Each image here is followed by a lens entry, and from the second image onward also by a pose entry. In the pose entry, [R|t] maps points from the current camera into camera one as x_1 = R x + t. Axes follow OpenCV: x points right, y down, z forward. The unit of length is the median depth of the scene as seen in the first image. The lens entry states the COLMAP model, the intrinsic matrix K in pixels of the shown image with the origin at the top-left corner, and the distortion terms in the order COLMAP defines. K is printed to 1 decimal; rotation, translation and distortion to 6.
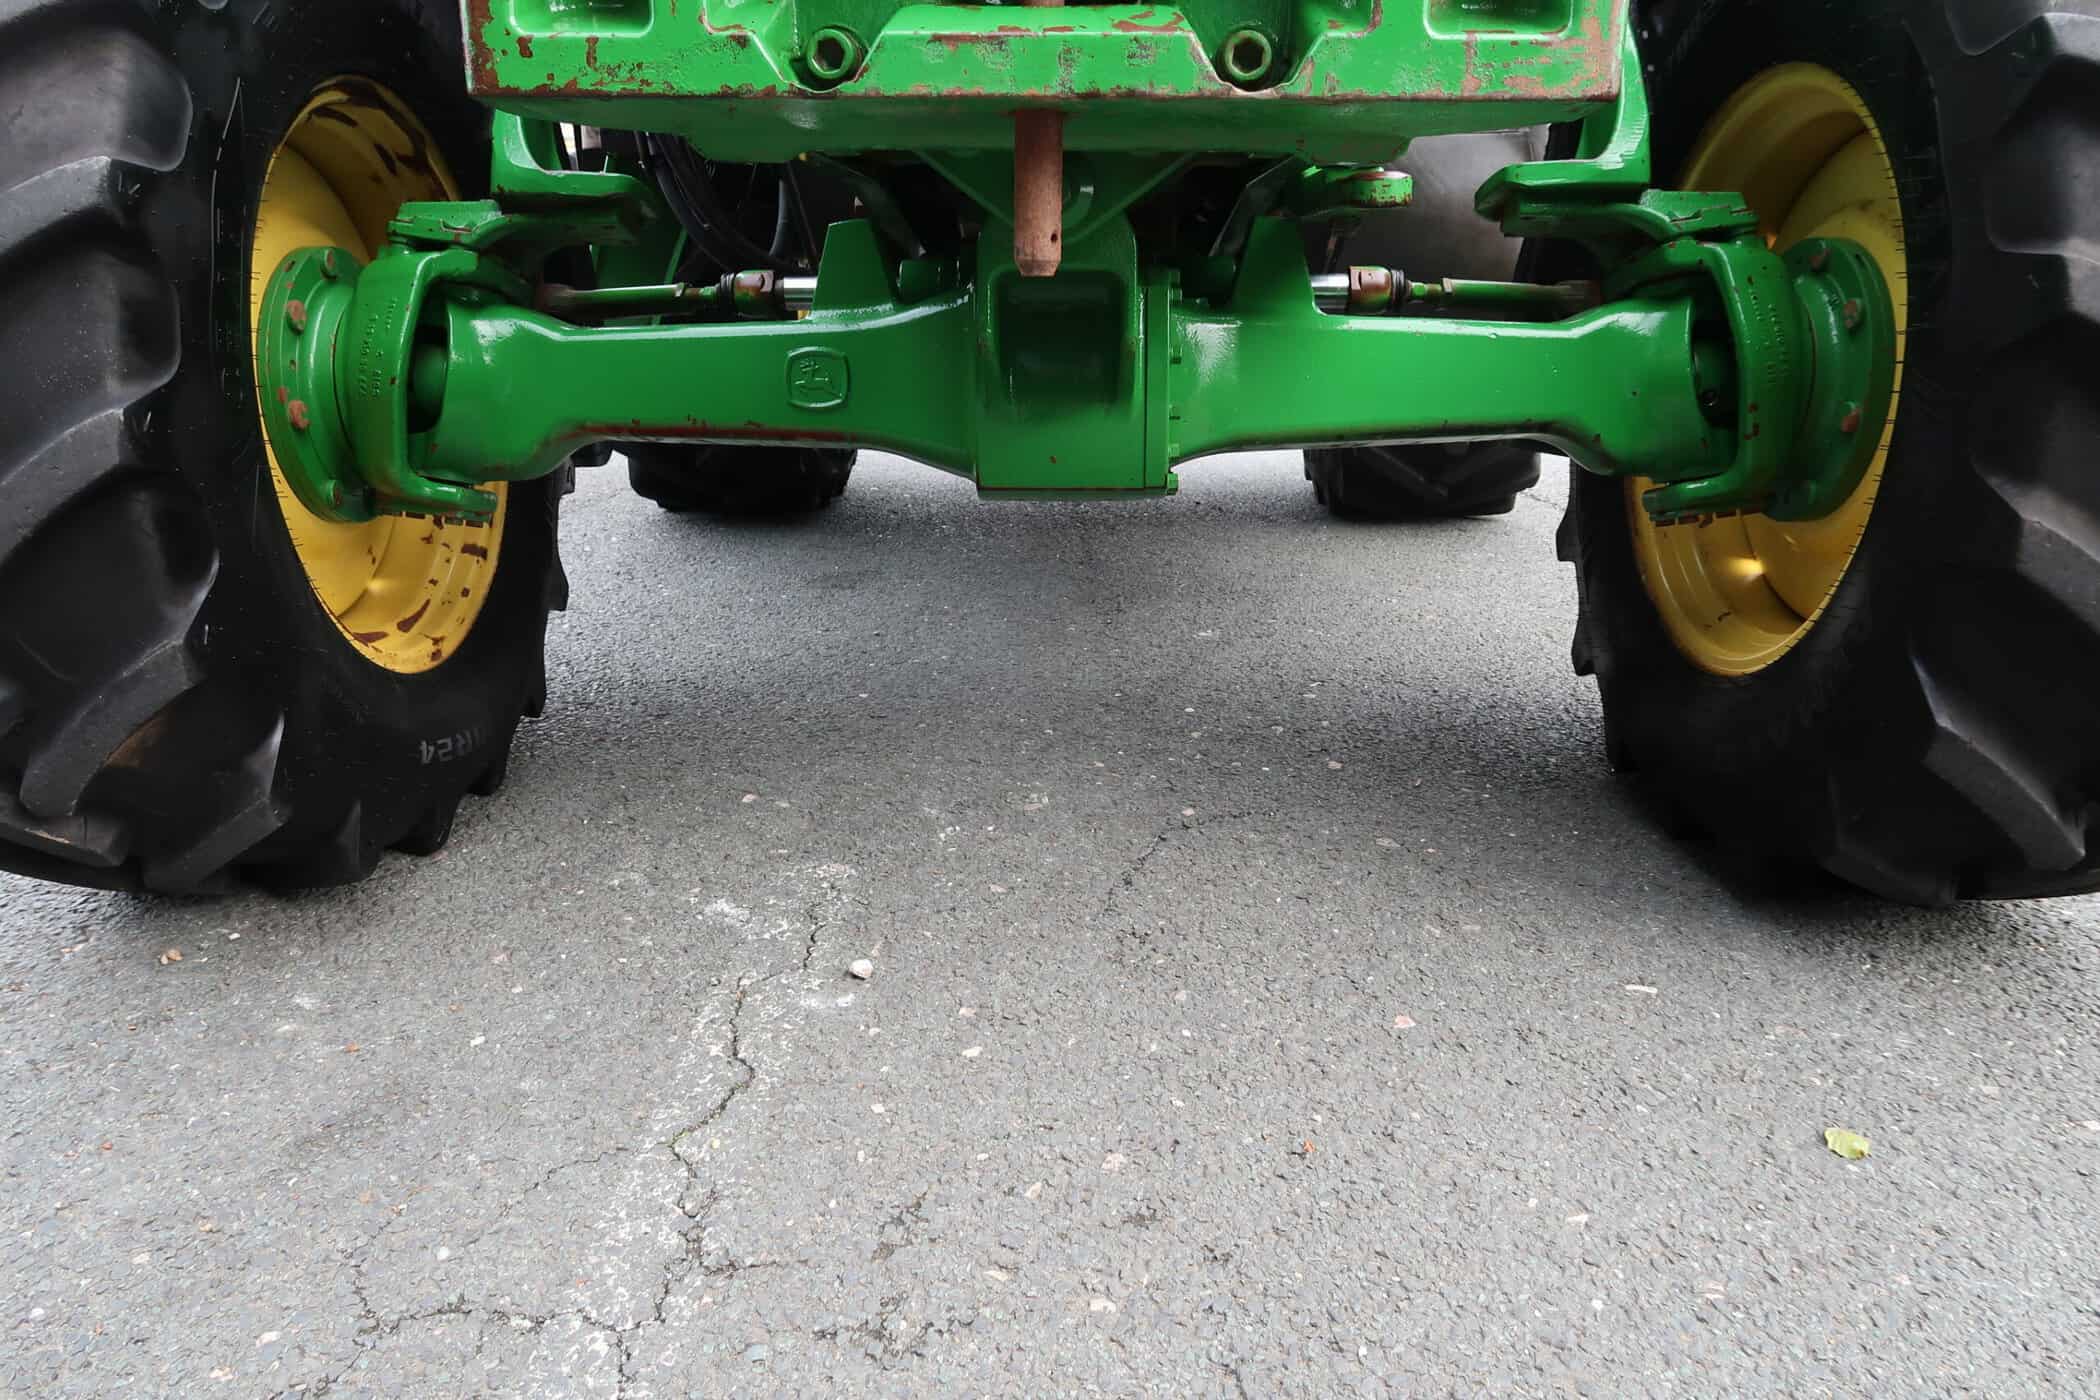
lens RADIAL K [[1447.9, 0, 1037.7], [0, 1447.9, 690.2], [0, 0, 1]] dist [-0.024224, 0.006870]
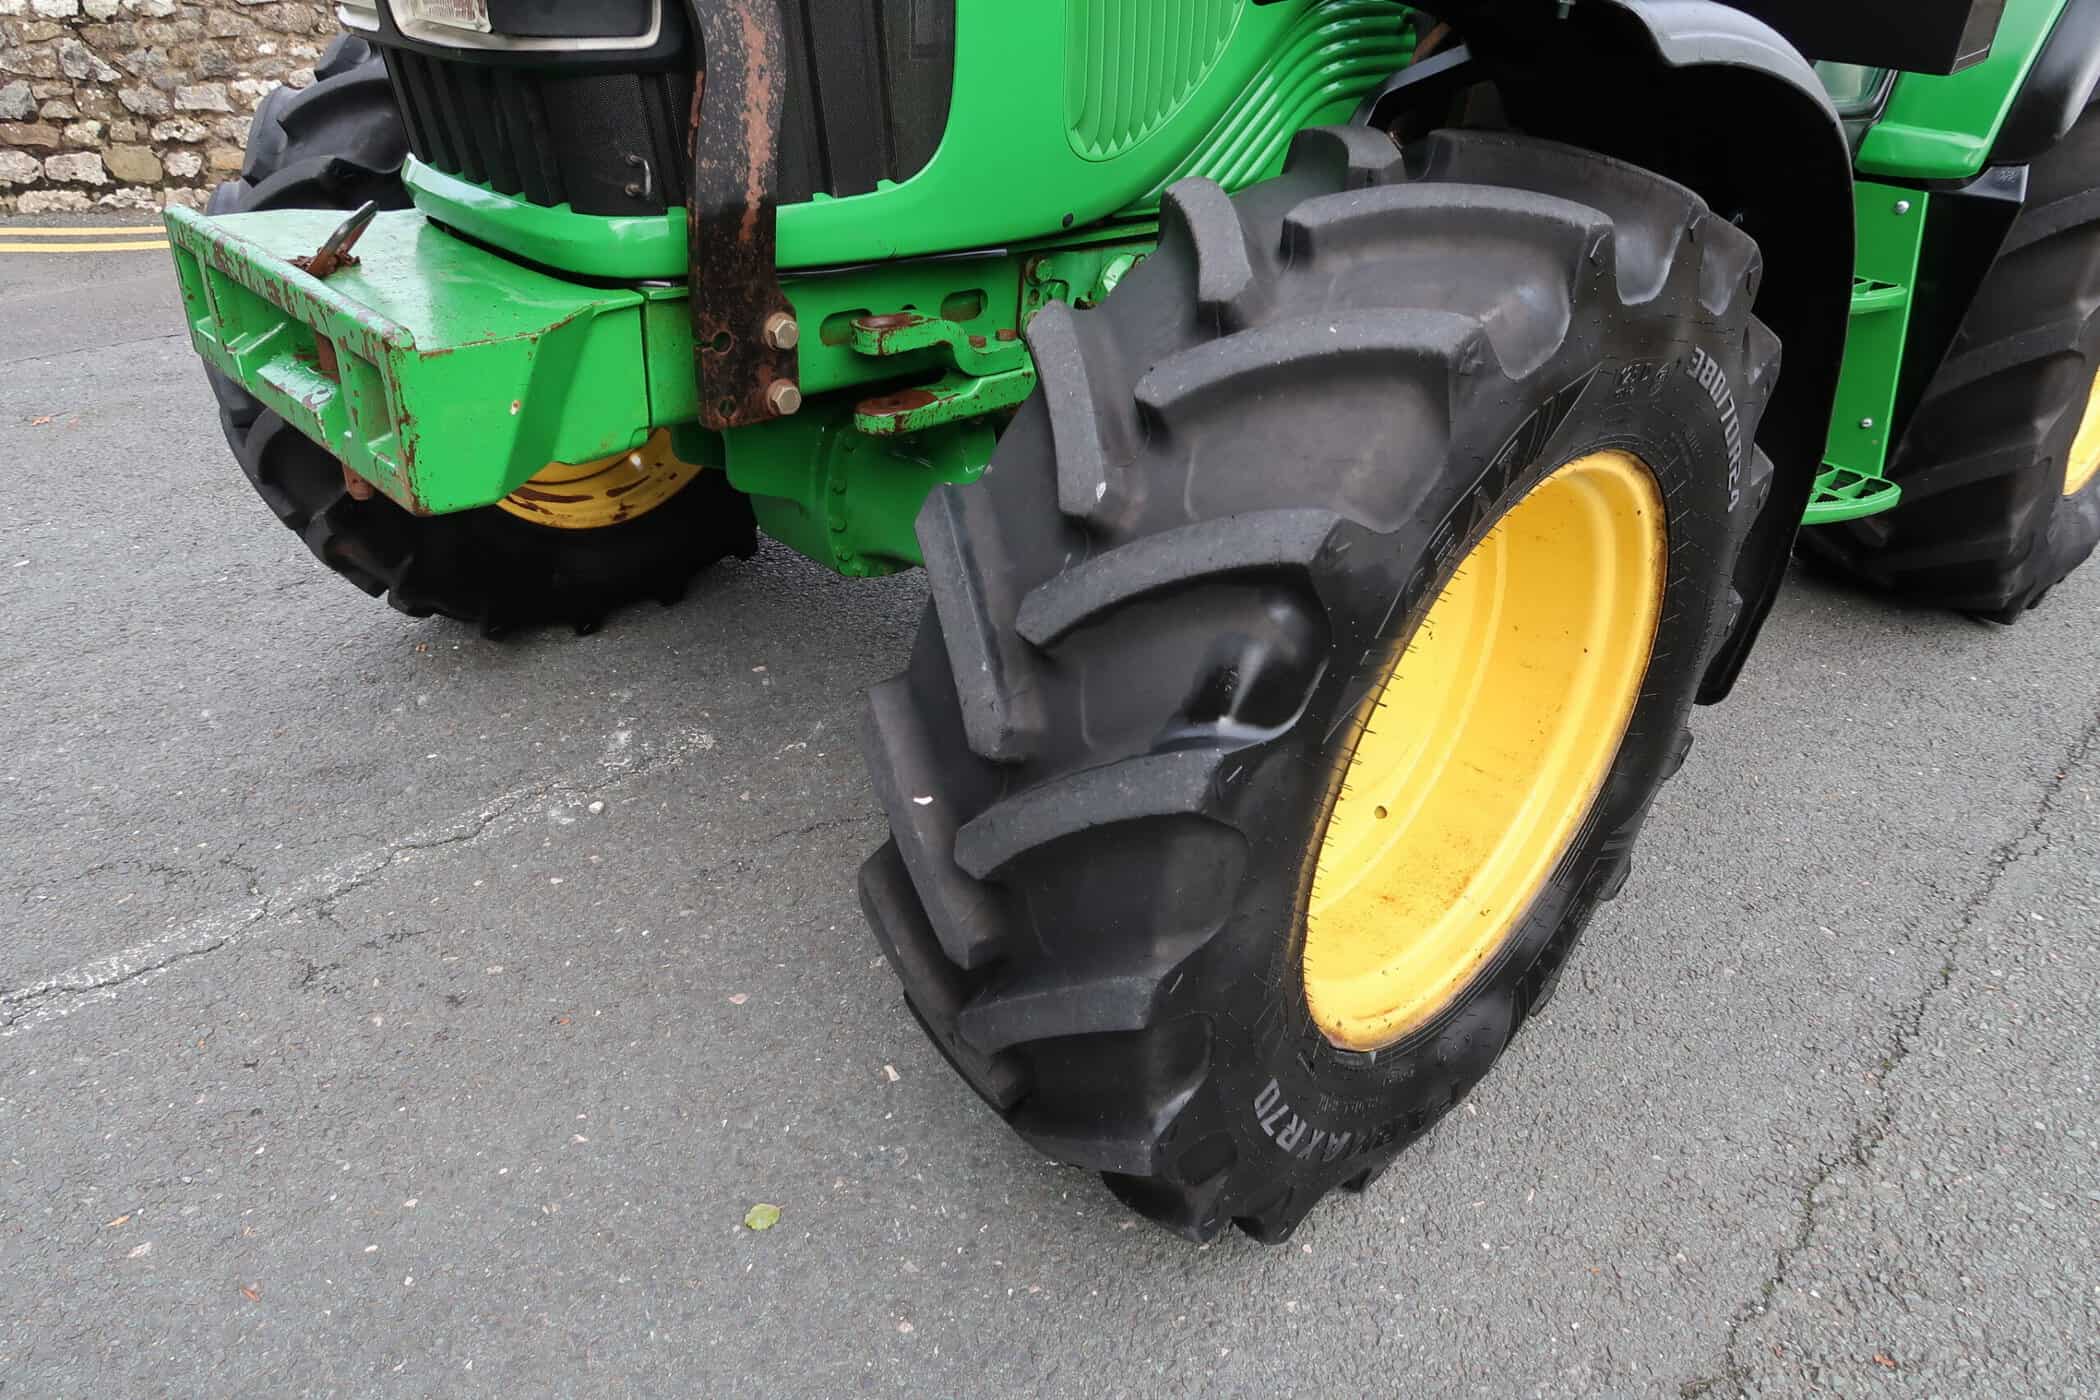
lens RADIAL K [[1449.5, 0, 1038.6], [0, 1449.5, 699.4], [0, 0, 1]] dist [-0.025913, 0.004929]
pose [[0.703866, 0.368436, -0.607312, 1.049421], [-0.233837, 0.927497, 0.291668, -0.455169], [0.670741, -0.063283, 0.738987, 0.140781]]
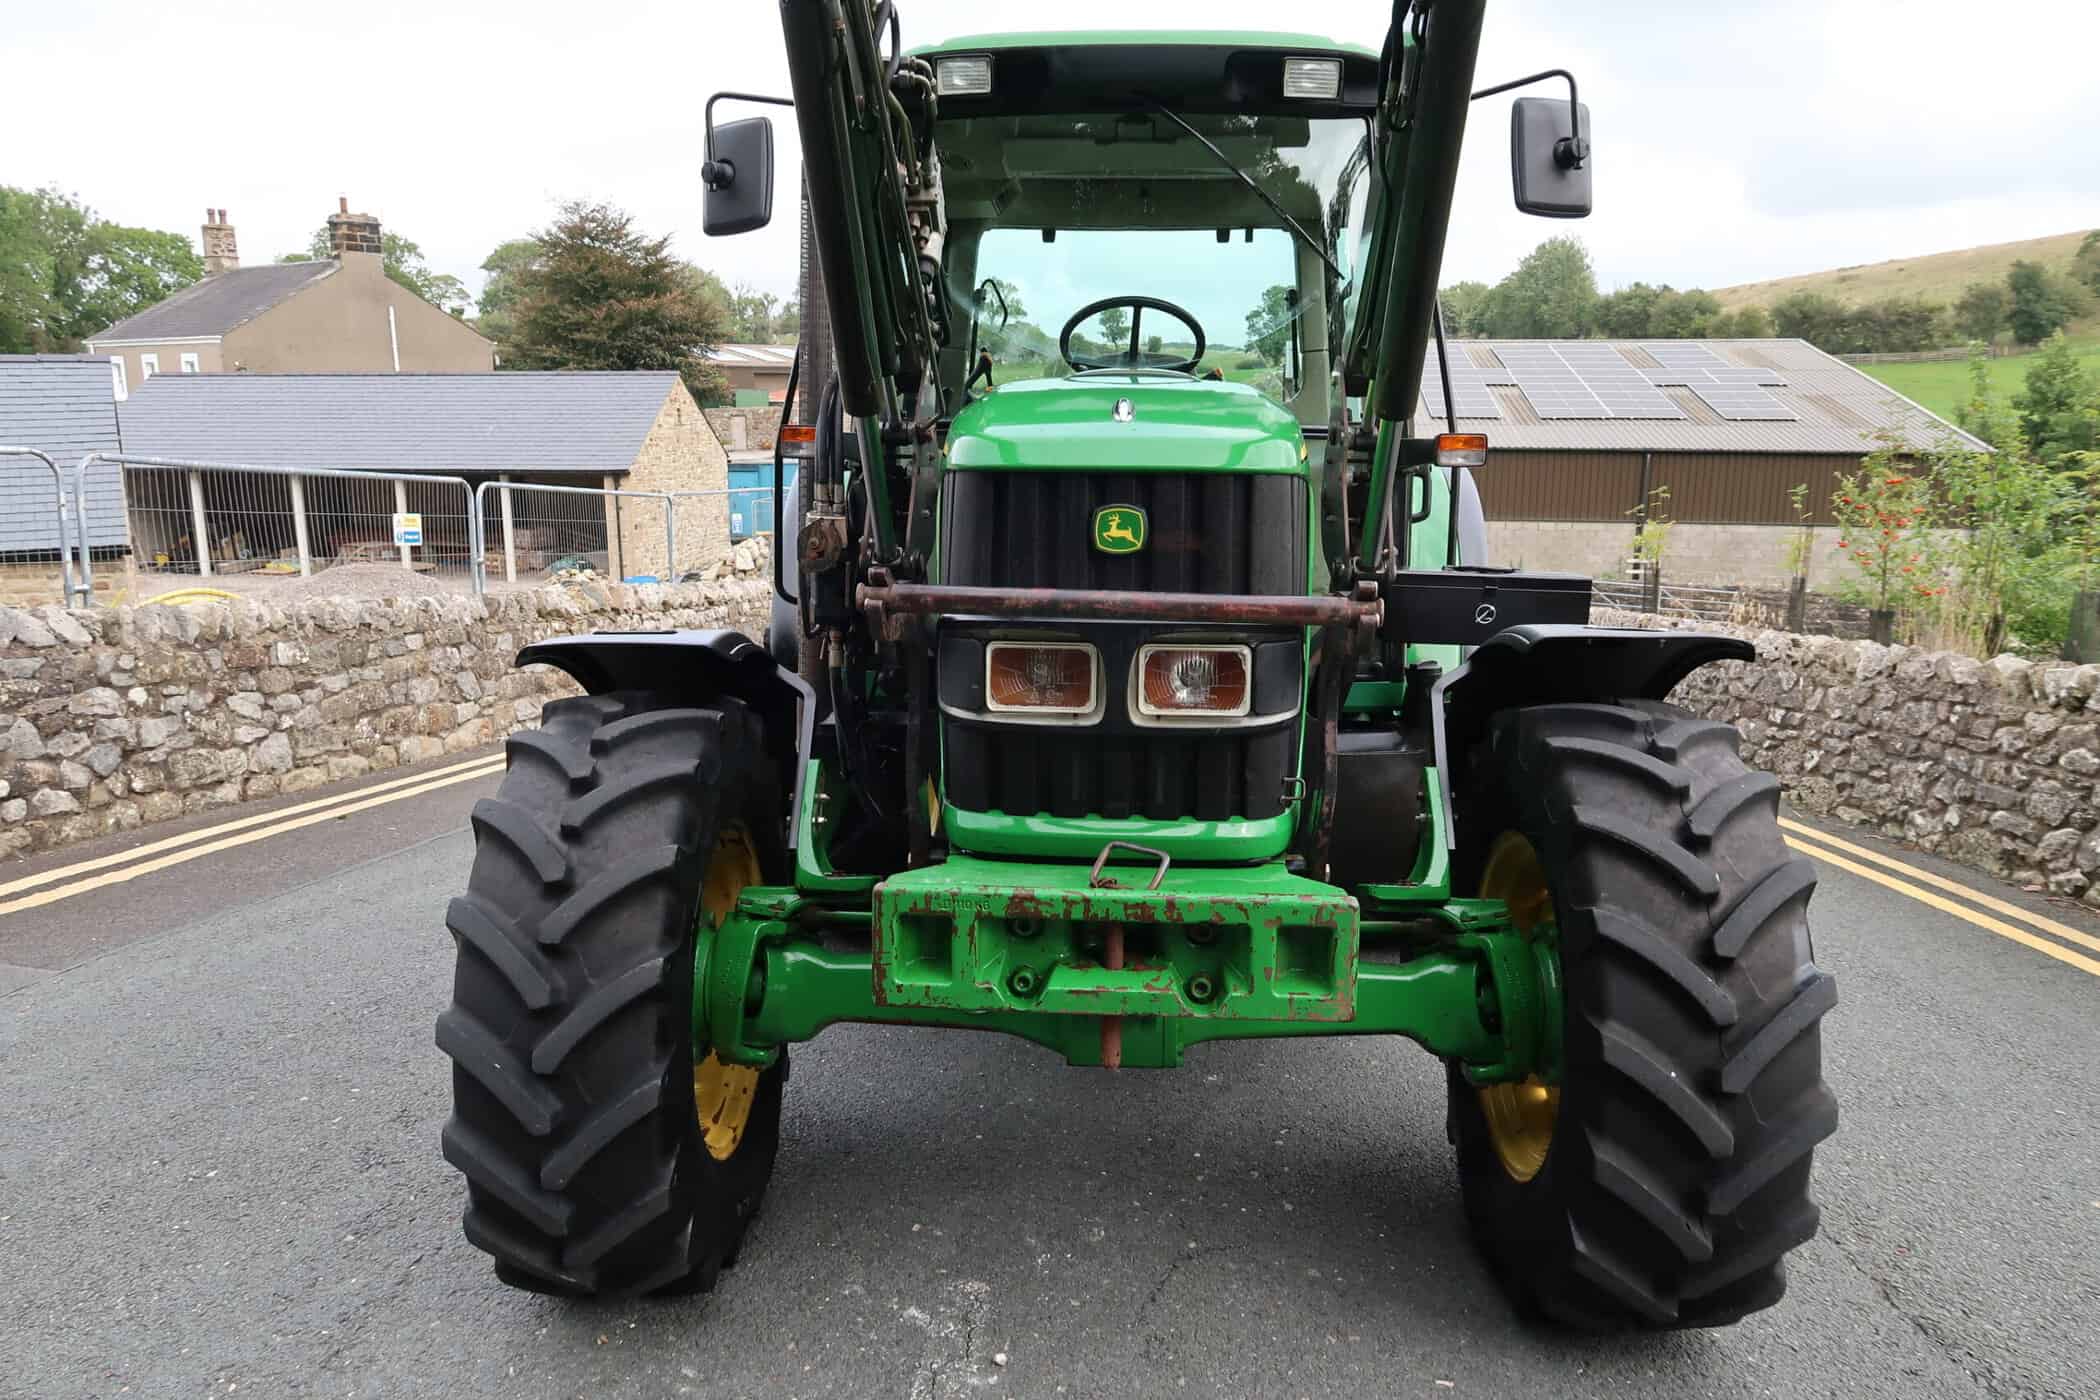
lens RADIAL K [[1449.5, 0, 1038.6], [0, 1449.5, 699.4], [0, 0, 1]] dist [-0.025913, 0.004929]
pose [[0.999526, 0.012373, -0.028185, -0.032549], [-0.016891, 0.985955, -0.166157, -0.281316], [0.025733, 0.166554, 0.985696, -0.786885]]
